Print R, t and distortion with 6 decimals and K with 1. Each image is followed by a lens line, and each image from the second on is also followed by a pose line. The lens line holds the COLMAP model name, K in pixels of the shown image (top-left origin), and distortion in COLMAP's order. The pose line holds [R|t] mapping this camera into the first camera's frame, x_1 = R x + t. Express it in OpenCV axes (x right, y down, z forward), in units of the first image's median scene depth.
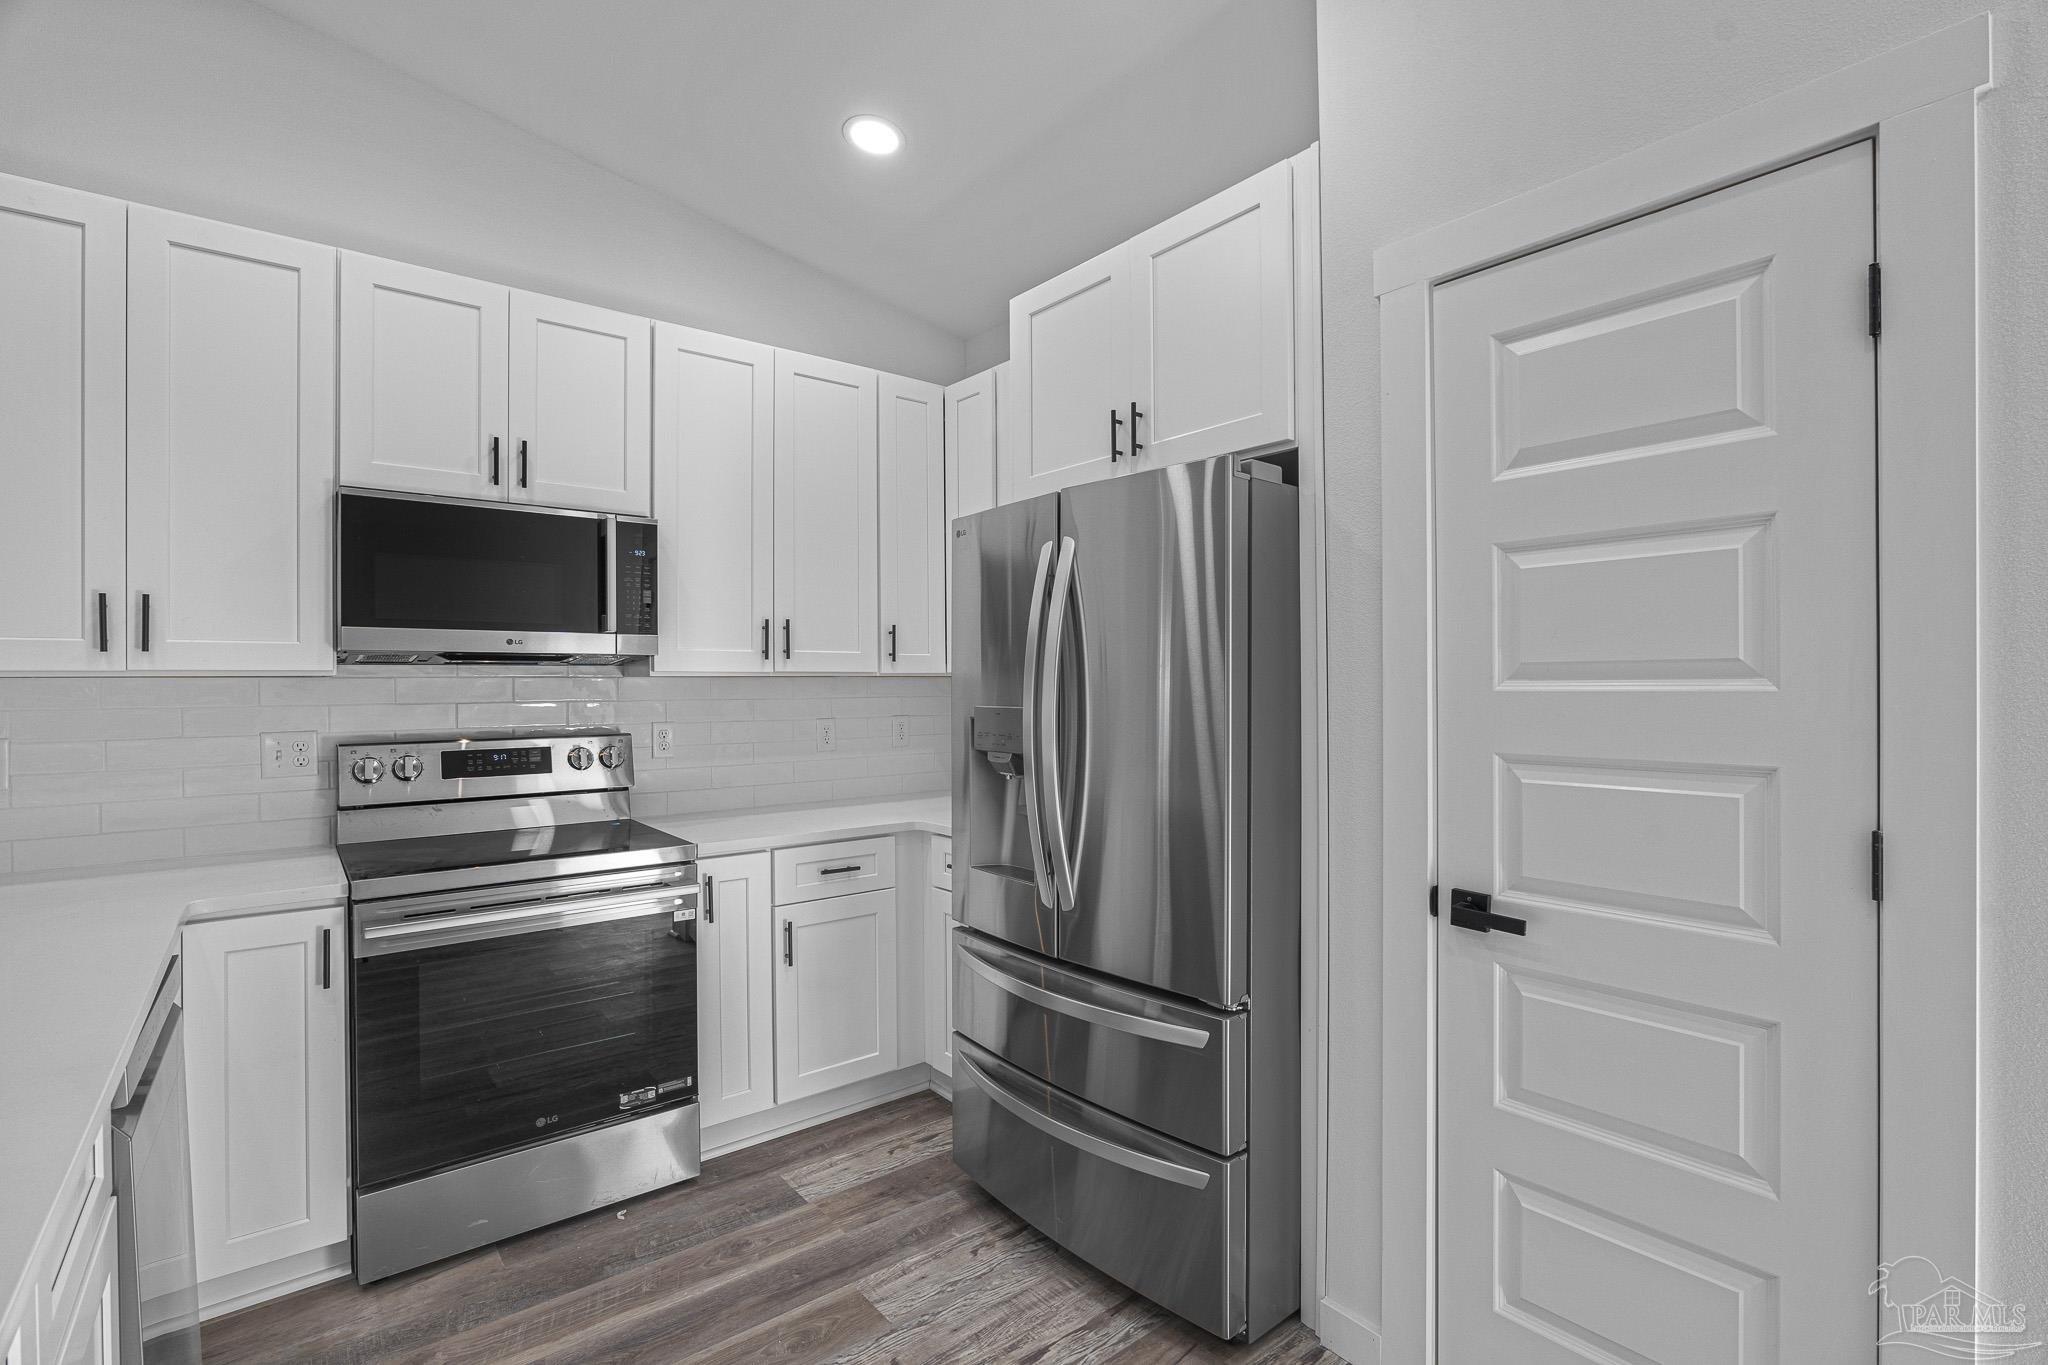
lens RADIAL K [[944.3, 0, 1012.8], [0, 944.3, 688.8], [0, 0, 1]] dist [-0.021387, 0.005567]
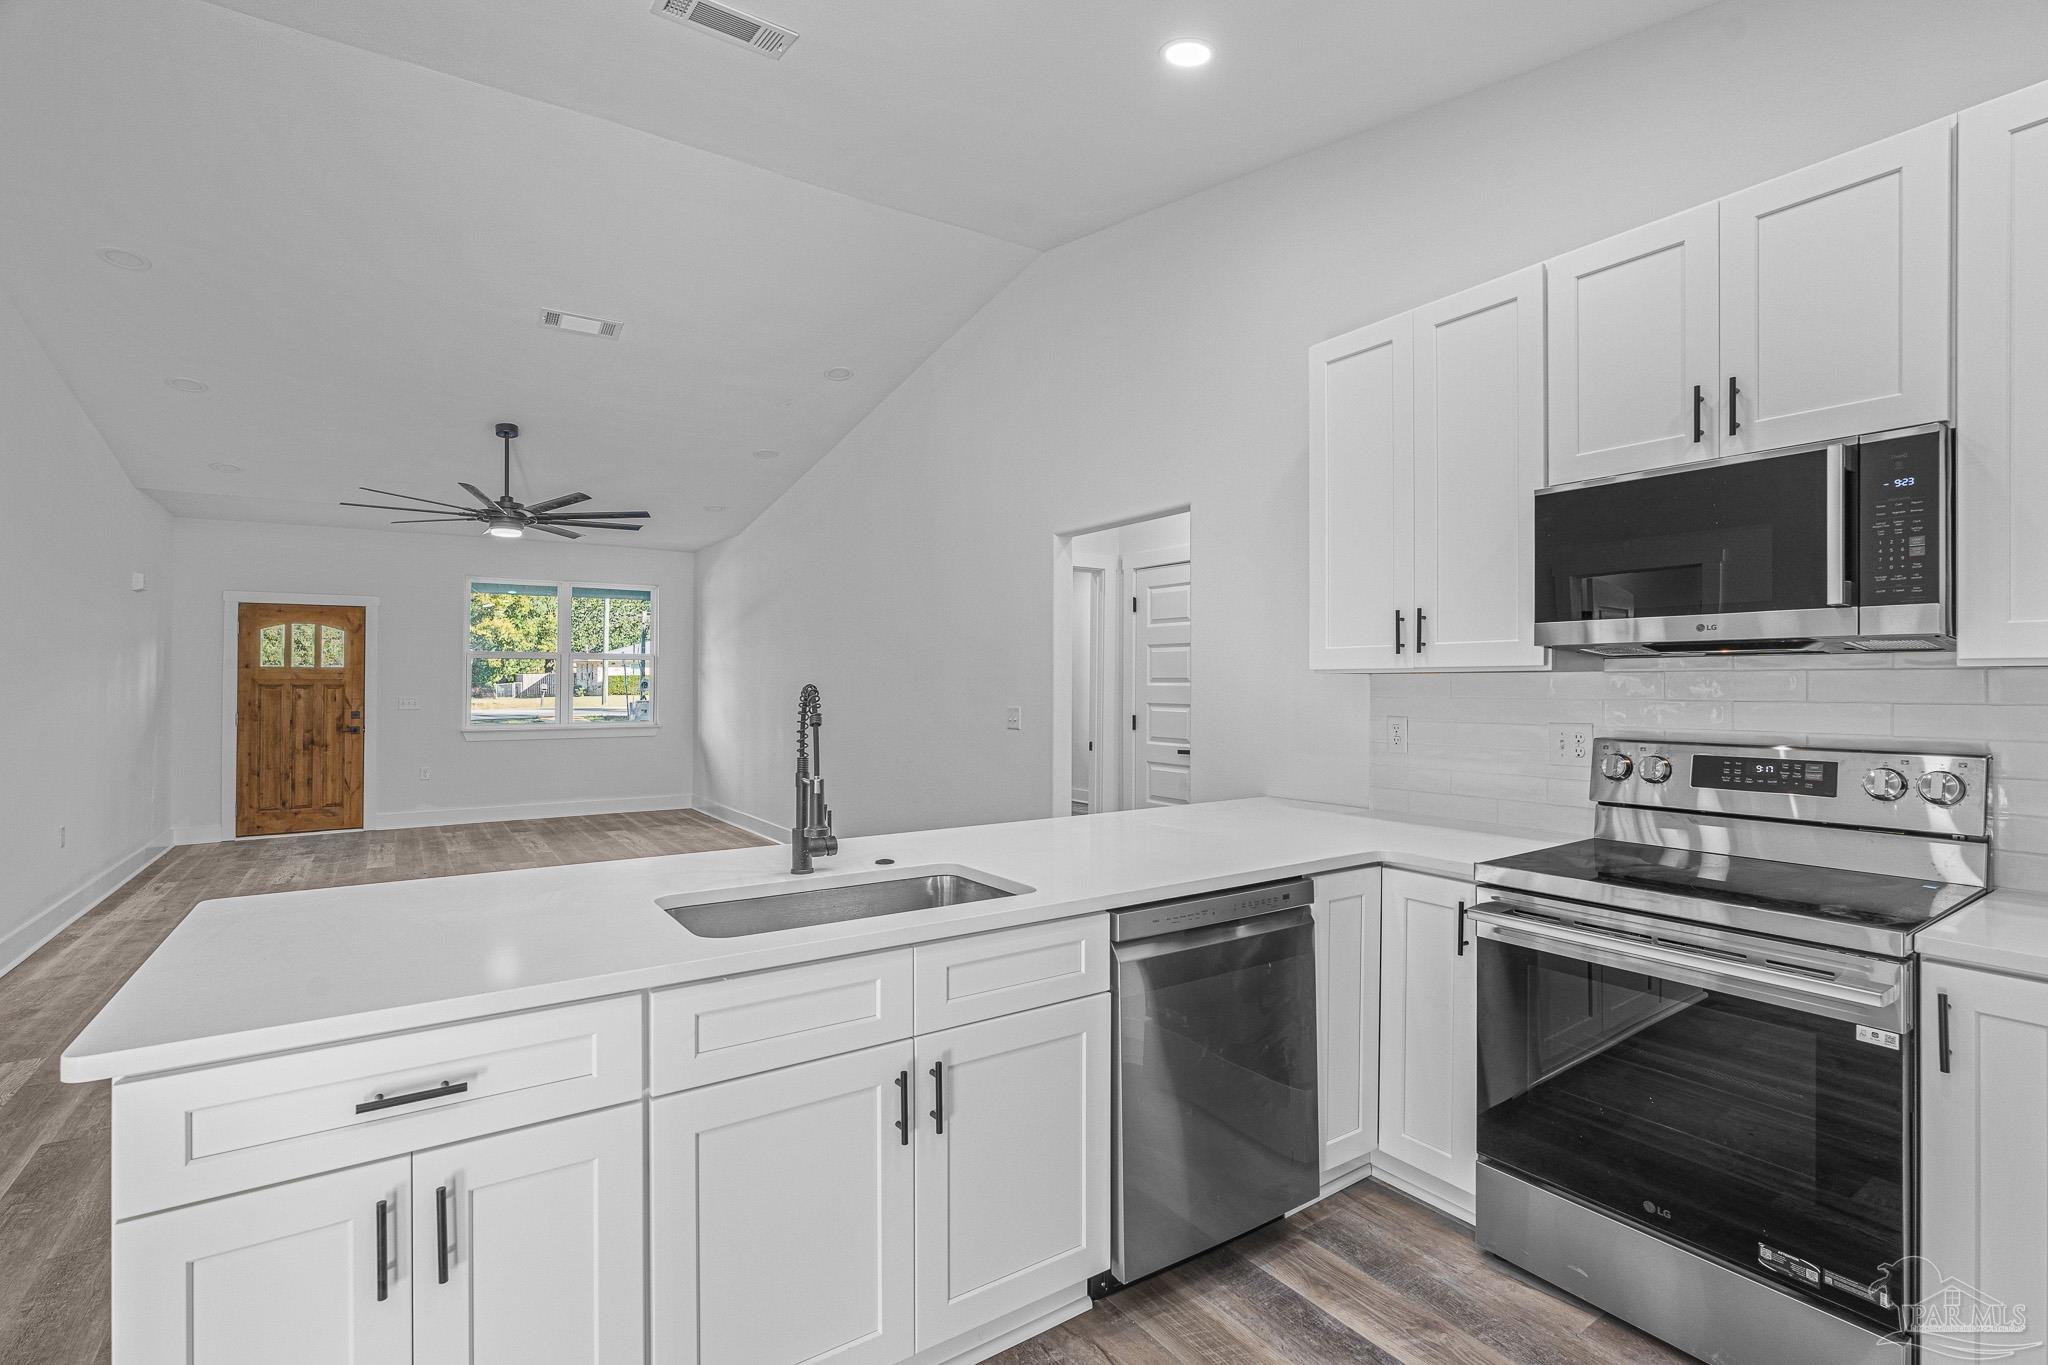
lens RADIAL K [[944.3, 0, 1009.7], [0, 944.3, 669.9], [0, 0, 1]] dist [-0.021387, 0.005567]
pose [[-0.087605, -0.005074, -0.996142, 0.339215], [-0.000981, 0.999987, -0.005007, -0.008327], [0.996155, 0.000539, -0.087608, 0.461832]]
